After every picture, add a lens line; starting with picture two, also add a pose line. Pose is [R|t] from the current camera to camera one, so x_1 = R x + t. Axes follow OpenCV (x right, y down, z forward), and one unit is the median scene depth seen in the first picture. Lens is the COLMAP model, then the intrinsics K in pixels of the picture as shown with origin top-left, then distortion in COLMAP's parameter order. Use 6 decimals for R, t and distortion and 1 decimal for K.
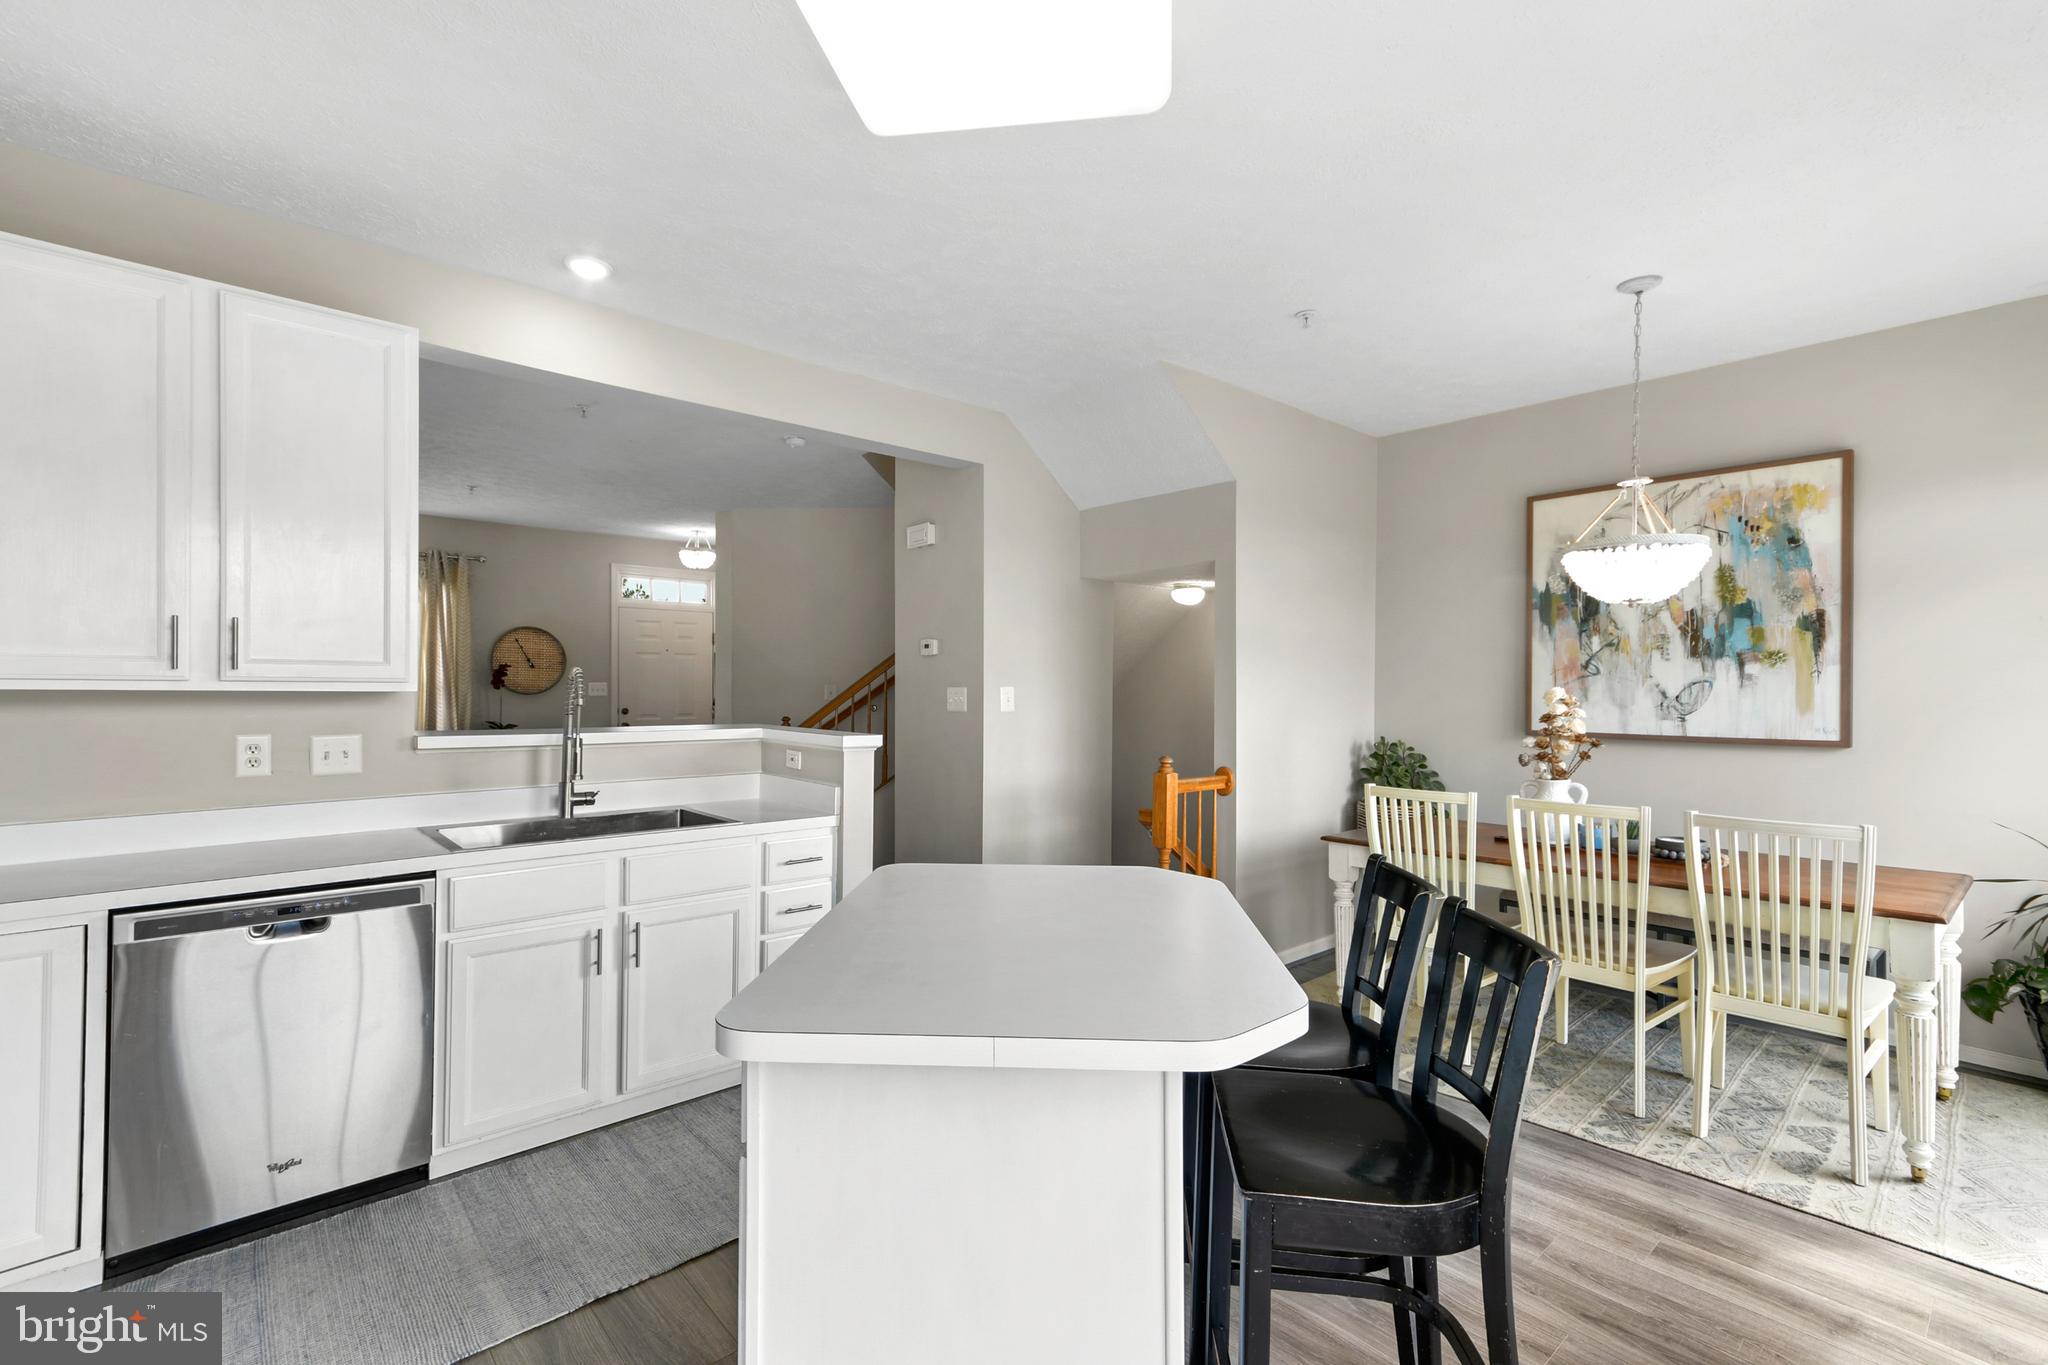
lens RADIAL K [[907.7, 0, 1031.3], [0, 907.7, 690.8], [0, 0, 1]] dist [0.015101, 0.000823]
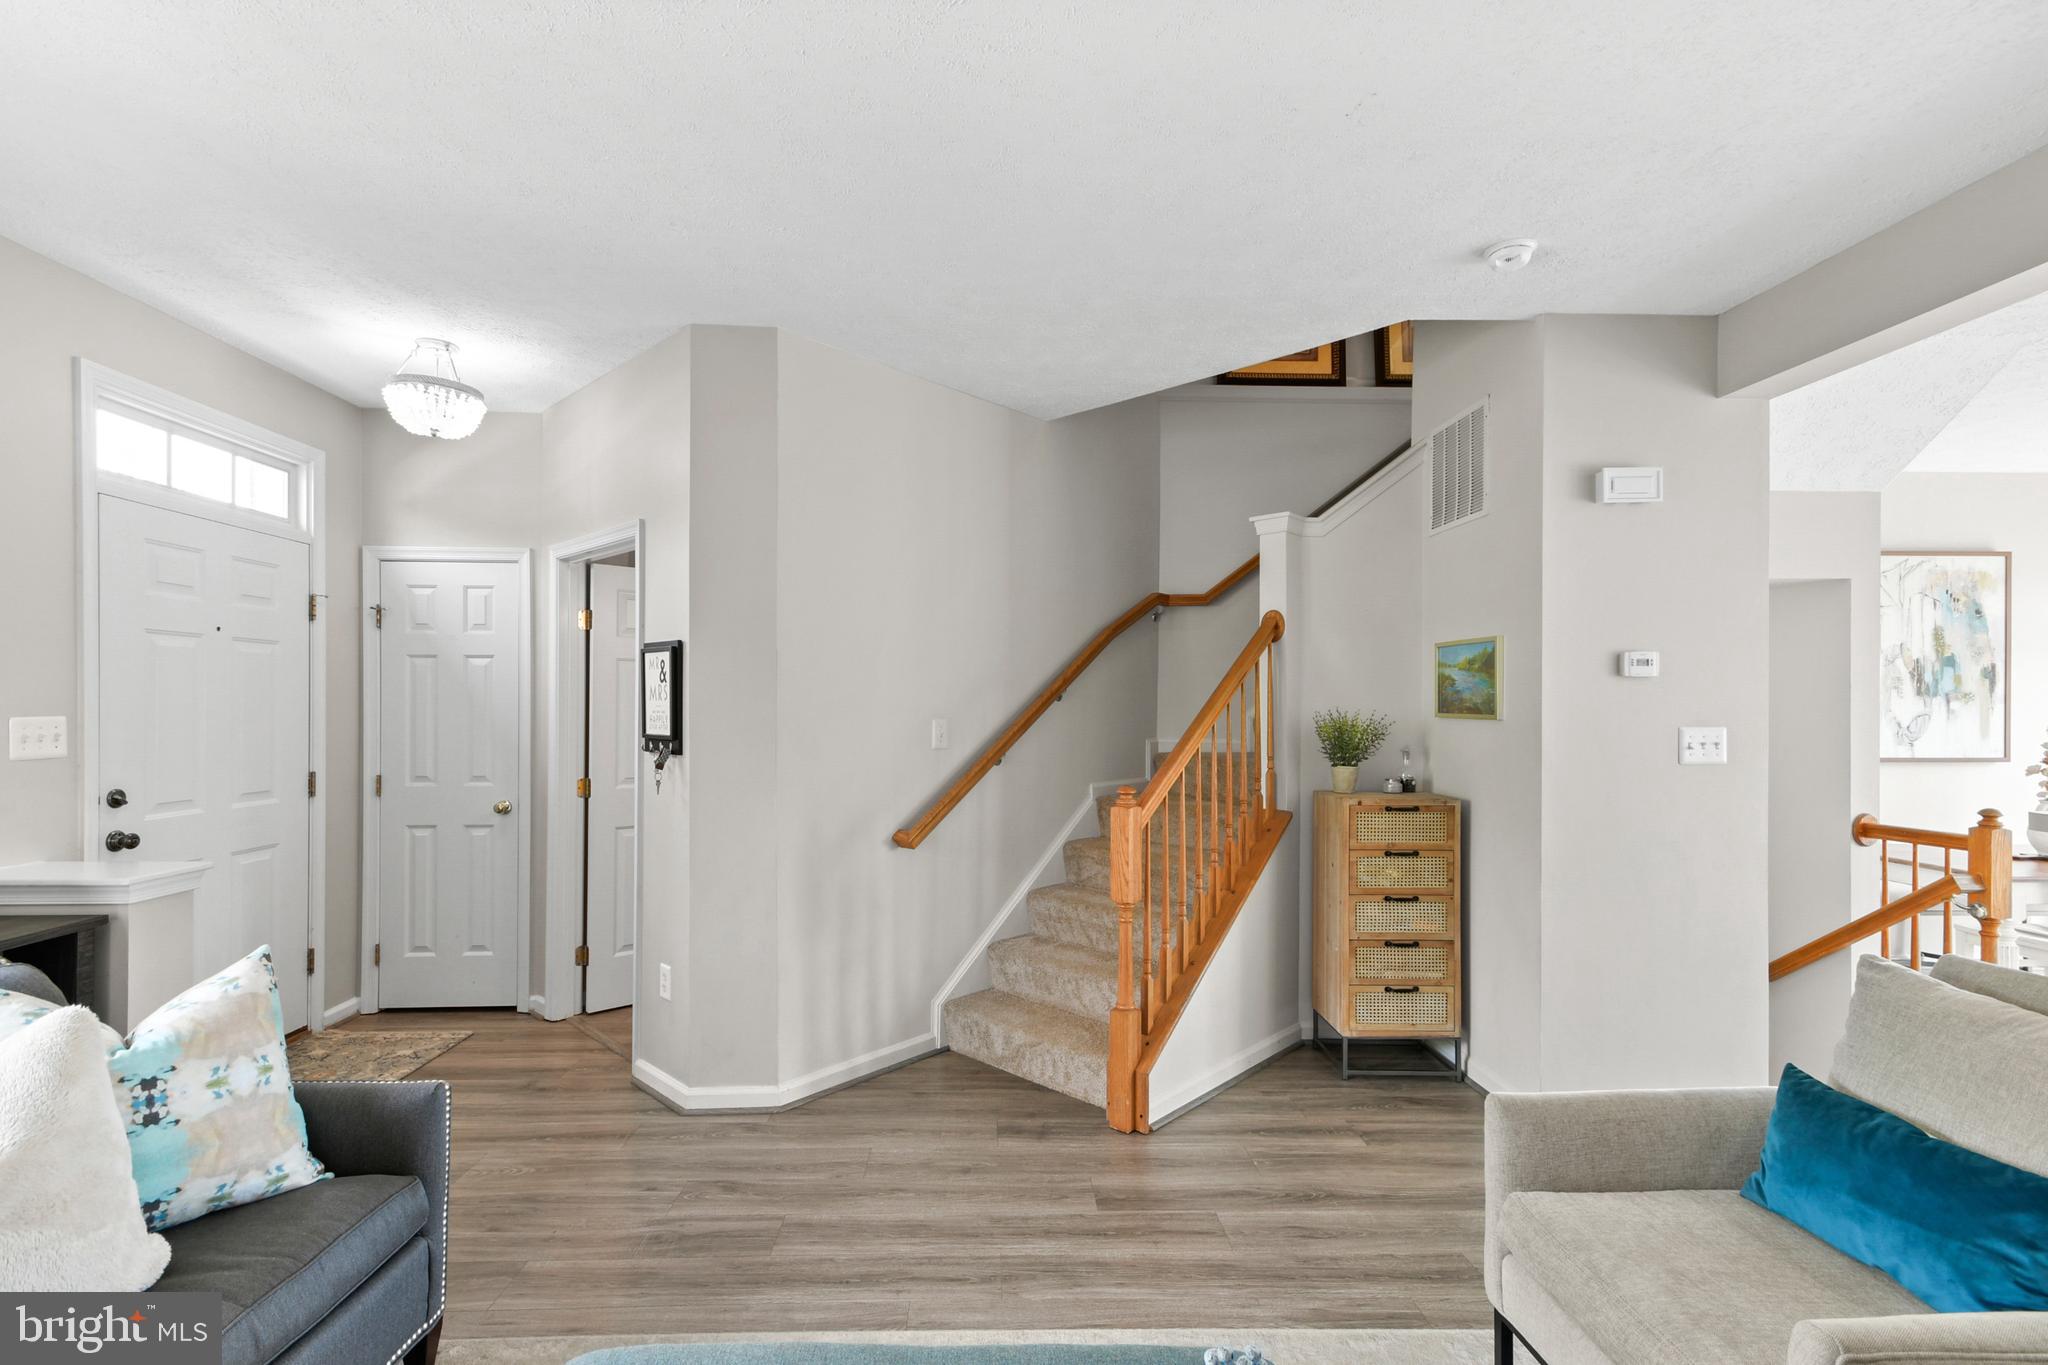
lens RADIAL K [[907.7, 0, 1030.3], [0, 907.7, 708.9], [0, 0, 1]] dist [0.015101, 0.000823]
pose [[0.647416, 0.000543, 0.762137, -1.082601], [0.004761, 0.999977, -0.004757, -0.018671], [-0.762122, 0.006708, 0.647399, 1.135532]]
